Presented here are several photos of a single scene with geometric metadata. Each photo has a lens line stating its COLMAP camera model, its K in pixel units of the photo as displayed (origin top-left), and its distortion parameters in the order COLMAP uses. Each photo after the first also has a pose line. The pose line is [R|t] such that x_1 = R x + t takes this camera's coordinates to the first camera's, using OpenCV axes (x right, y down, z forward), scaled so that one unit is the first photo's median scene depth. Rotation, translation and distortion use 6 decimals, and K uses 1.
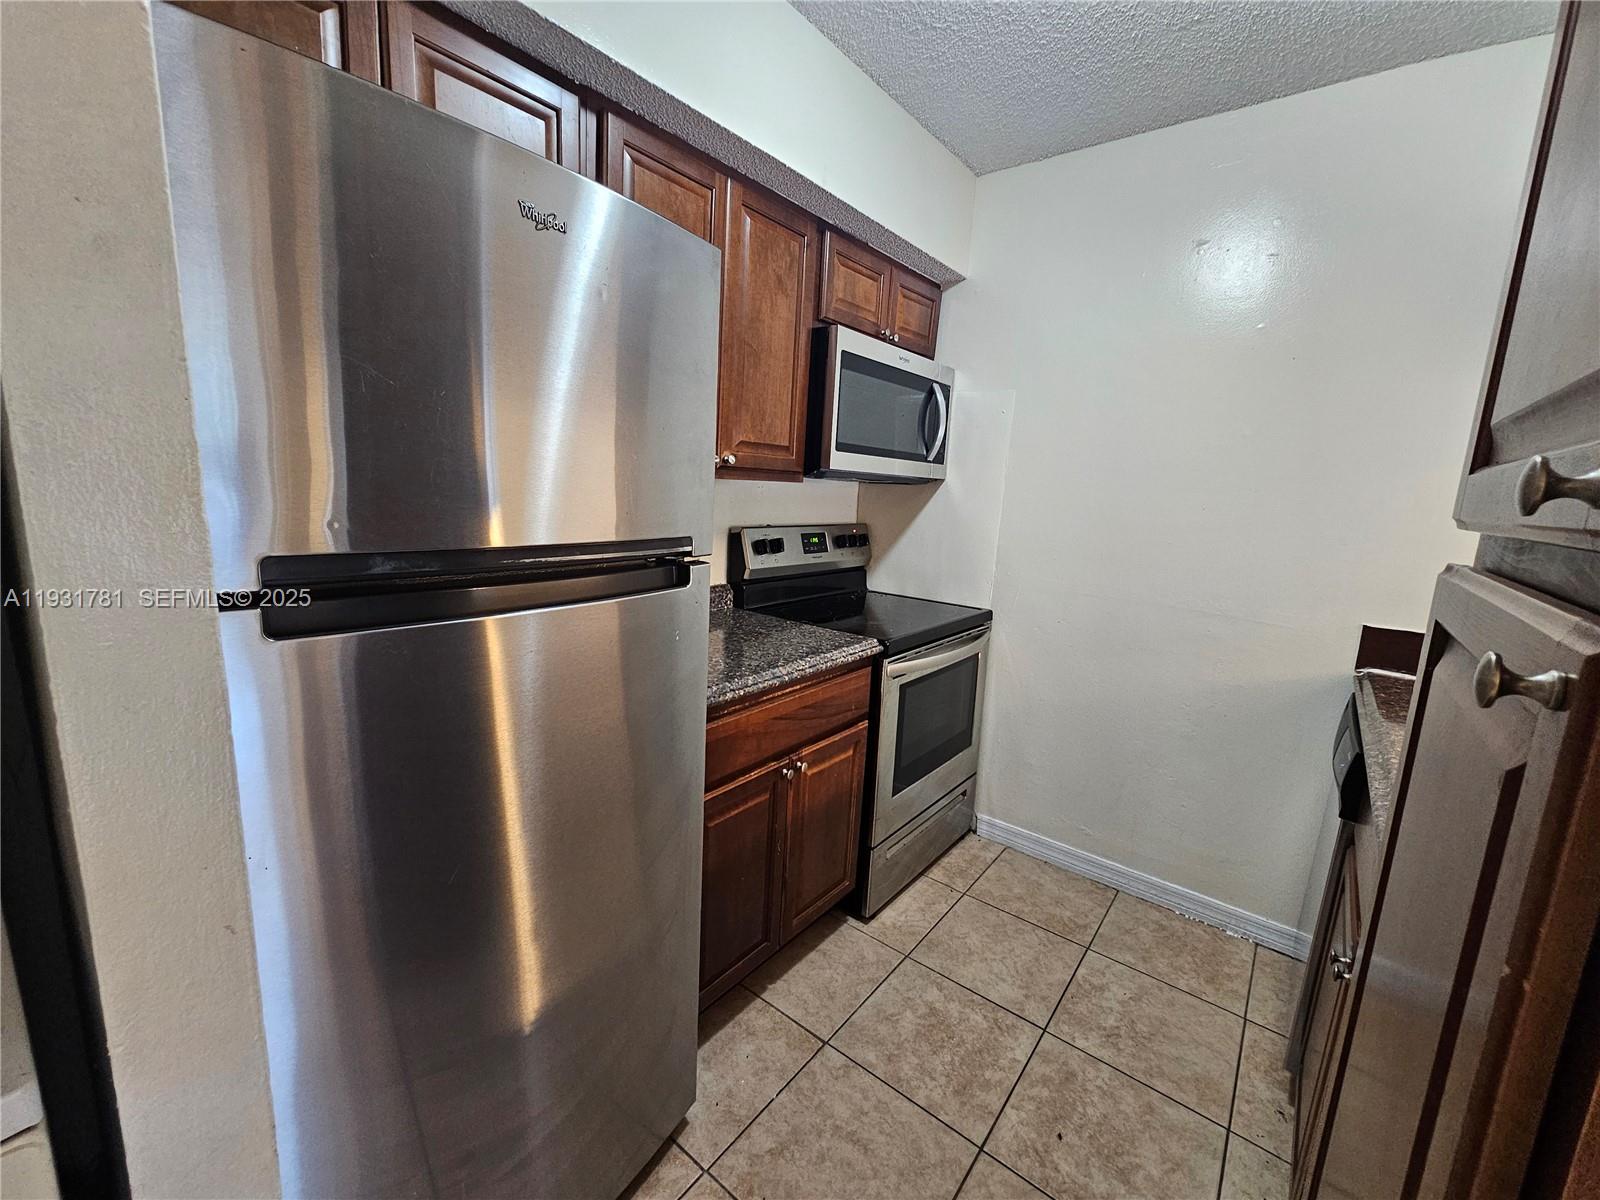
lens RADIAL K [[657.2, 0, 799.4], [0, 657.2, 602.6], [0, 0, 1]] dist [-0.002957, -0.000034]
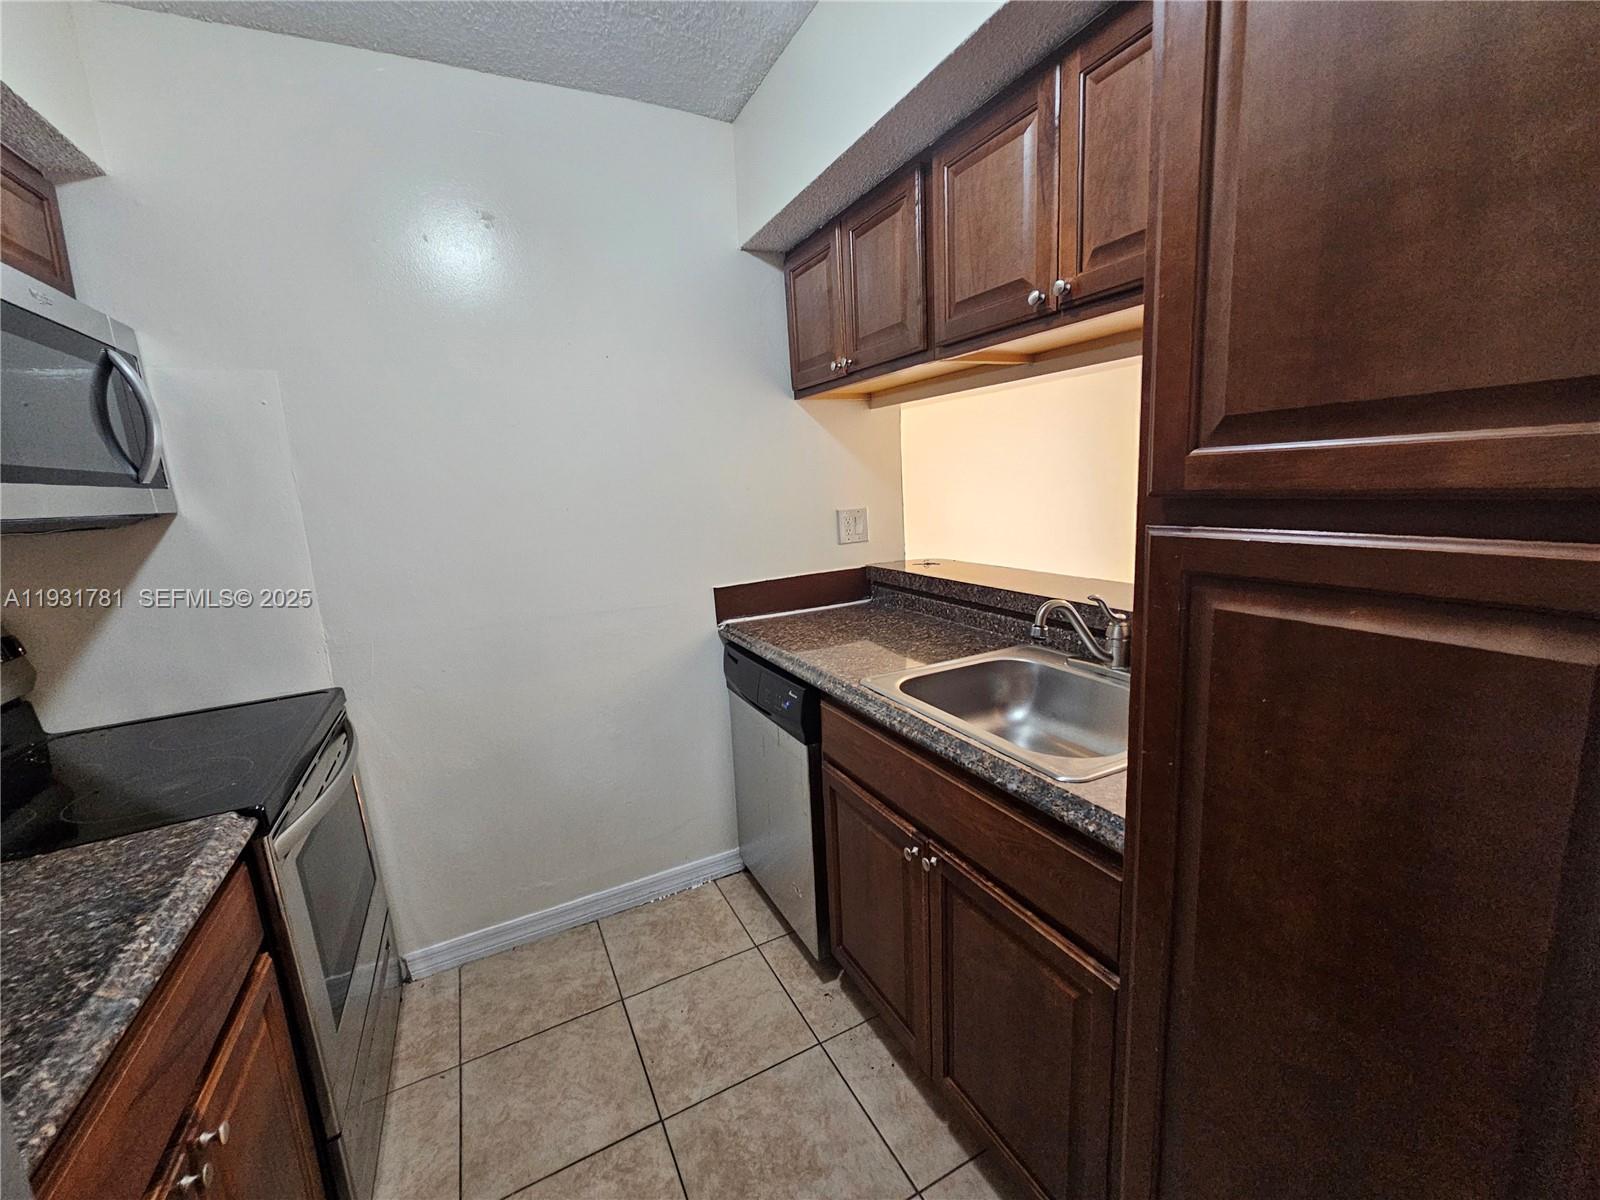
lens RADIAL K [[657.2, 0, 807.5], [0, 657.2, 604.6], [0, 0, 1]] dist [-0.002957, -0.000034]
pose [[0.405945, -0.246713, 0.879967, -0.124437], [0.242636, 0.957412, 0.156494, -0.078388], [-0.881100, 0.149984, 0.448518, 0.297085]]
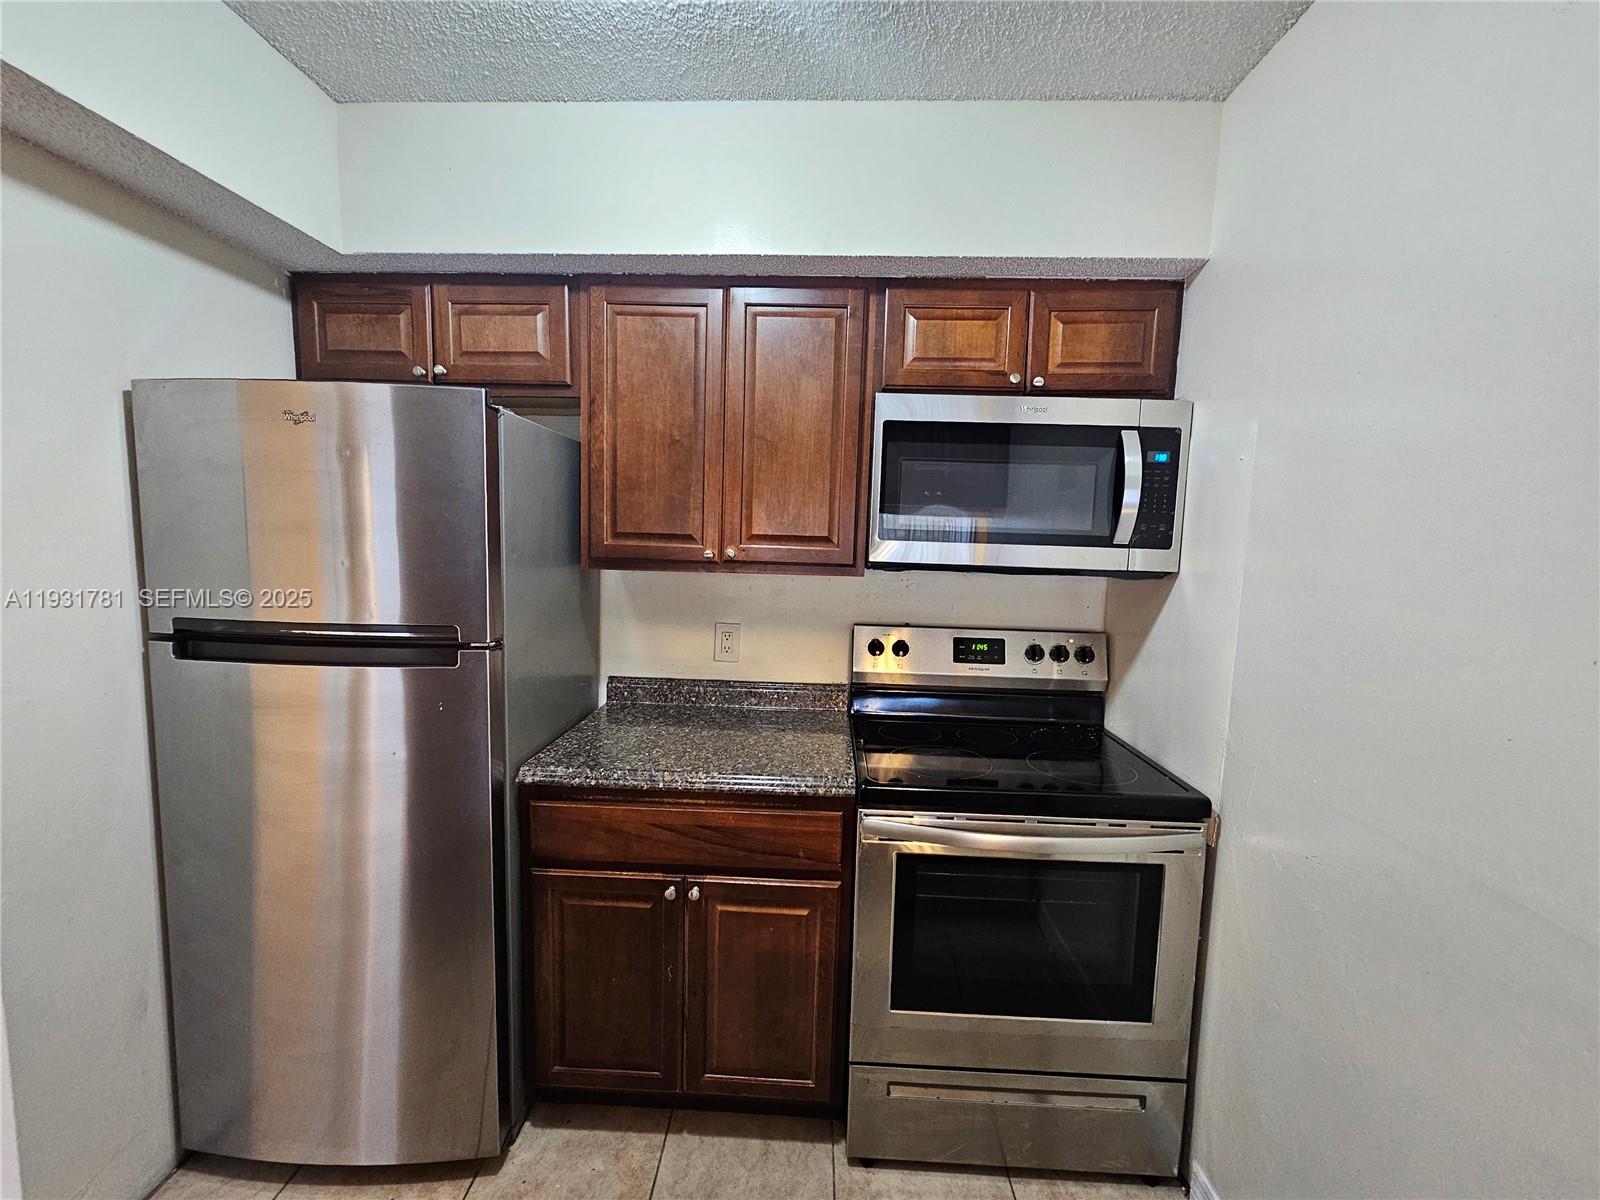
lens RADIAL K [[657.2, 0, 797.6], [0, 657.2, 602.3], [0, 0, 1]] dist [-0.002957, -0.000034]
pose [[0.594586, 0.046188, -0.802704, 0.670256], [-0.143913, 0.988340, -0.049731, -0.099158], [0.791048, 0.145089, 0.594300, 0.448050]]
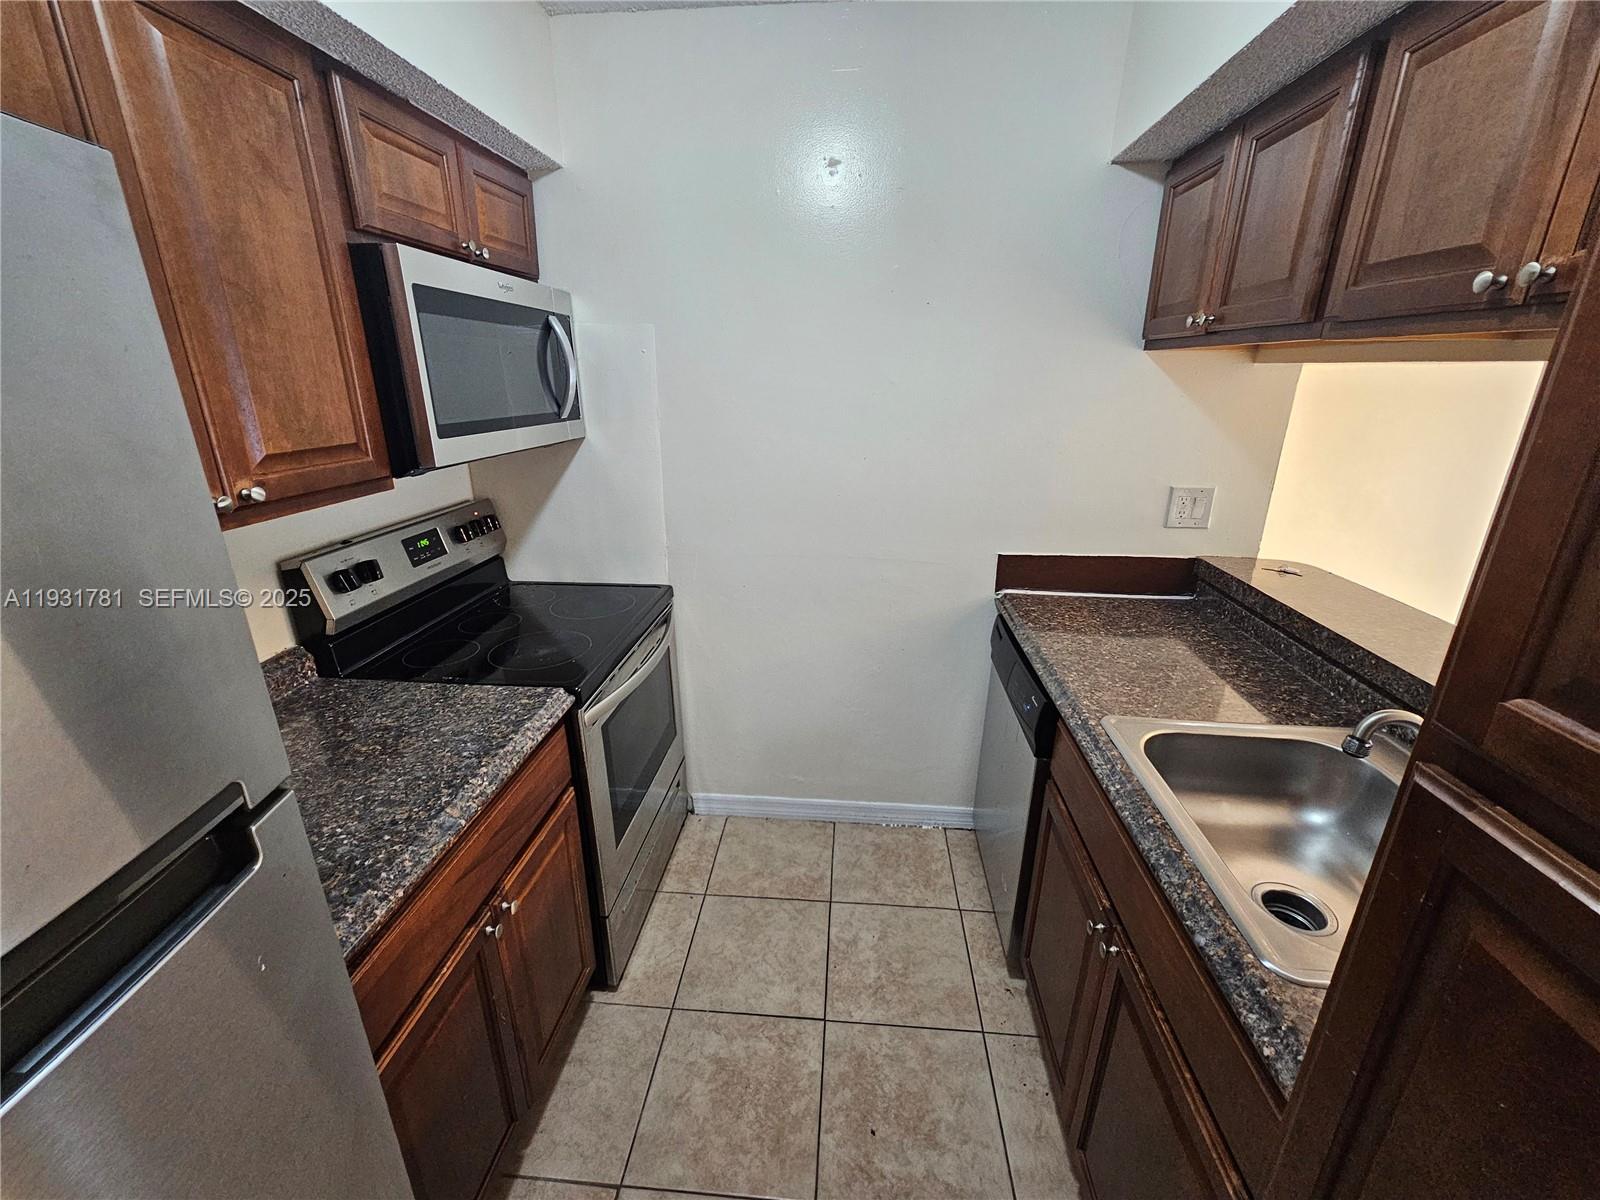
lens RADIAL K [[657.2, 0, 801.5], [0, 657.2, 603.0], [0, 0, 1]] dist [-0.002957, -0.000034]
pose [[0.830689, -0.229130, 0.507400, -0.017007], [0.139848, 0.968039, 0.208191, -0.157956], [-0.538886, -0.101983, 0.836183, 0.213341]]
